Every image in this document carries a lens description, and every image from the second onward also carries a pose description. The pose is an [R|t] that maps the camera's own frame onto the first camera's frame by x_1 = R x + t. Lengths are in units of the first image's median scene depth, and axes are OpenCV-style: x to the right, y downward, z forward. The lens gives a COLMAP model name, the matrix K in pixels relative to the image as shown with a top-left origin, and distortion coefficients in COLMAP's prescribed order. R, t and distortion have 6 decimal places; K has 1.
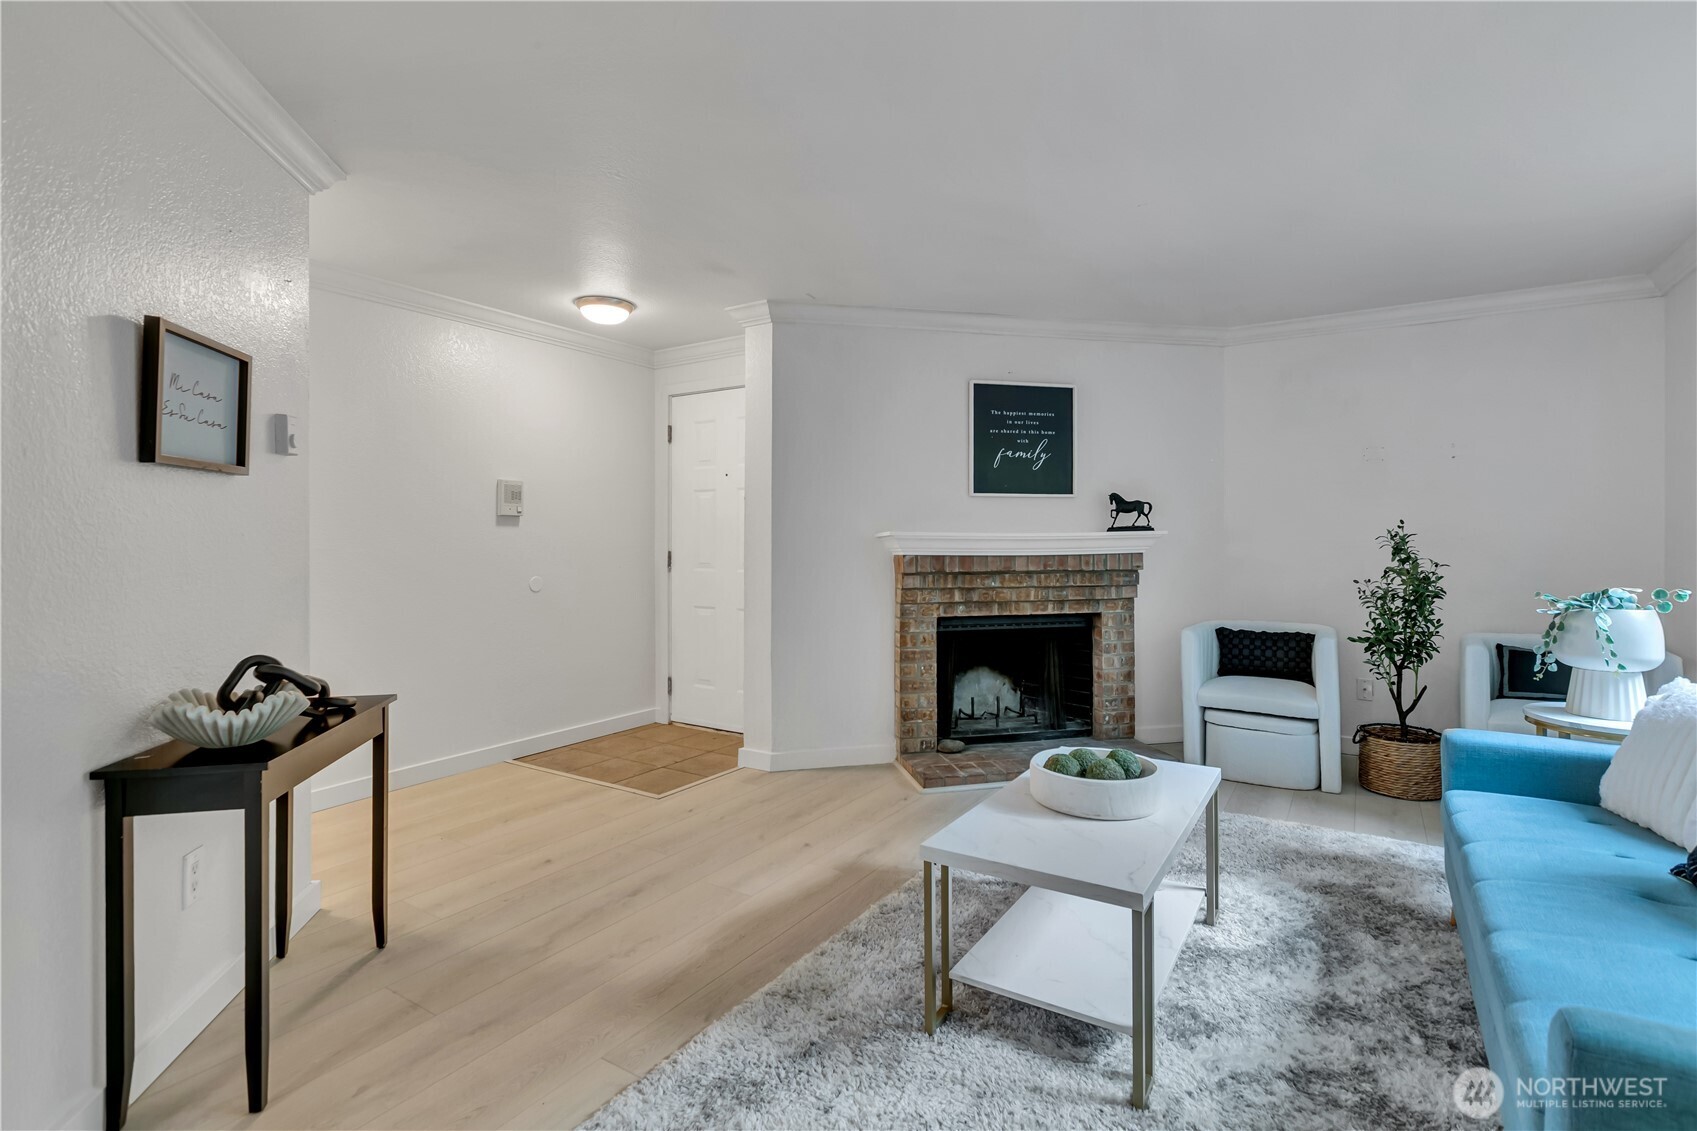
lens RADIAL K [[814.5, 0, 852.1], [0, 814.5, 541.4], [0, 0, 1]] dist [-0.000155, -0.000132]
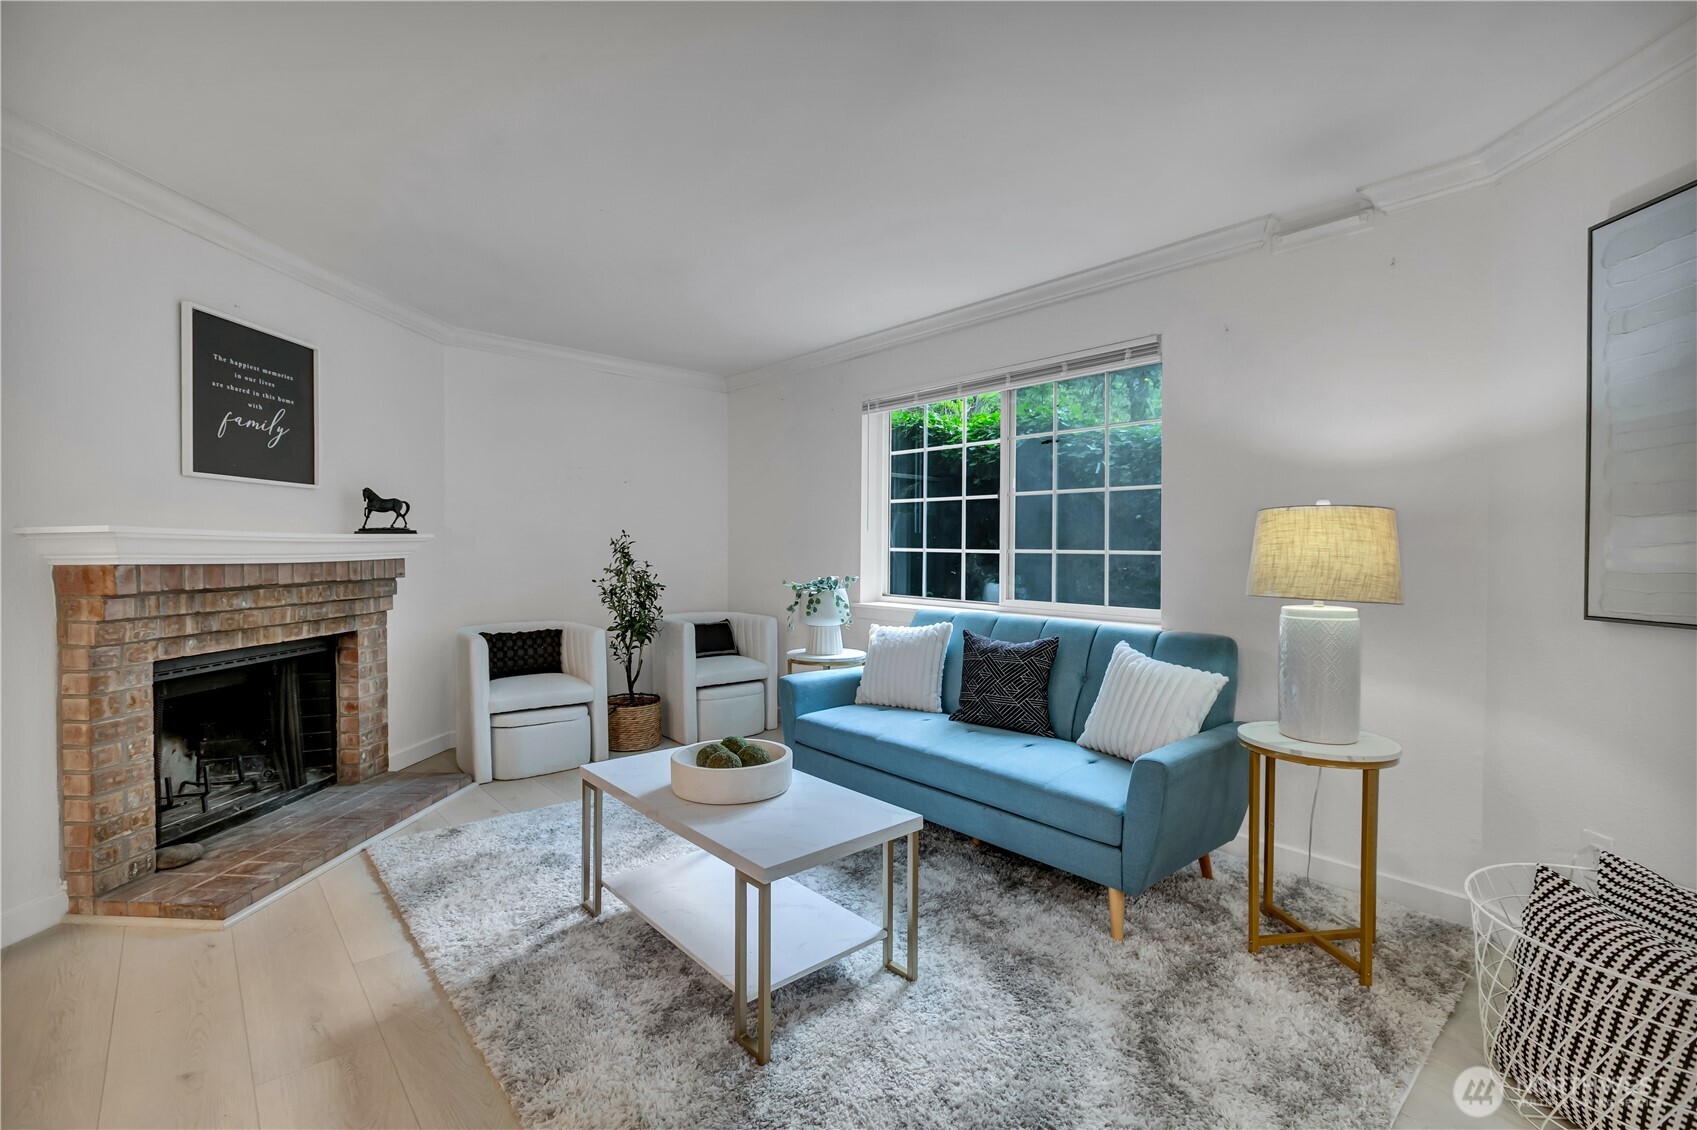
lens RADIAL K [[762.0, 0, 884.0], [0, 762.0, 568.7], [0, 0, 1]] dist [0.002169, 0.000168]
pose [[0.250711, -0.020799, 0.967839, -0.316044], [-0.003721, 0.999741, 0.022448, 0.004674], [-0.968055, -0.009229, 0.250568, 0.287559]]
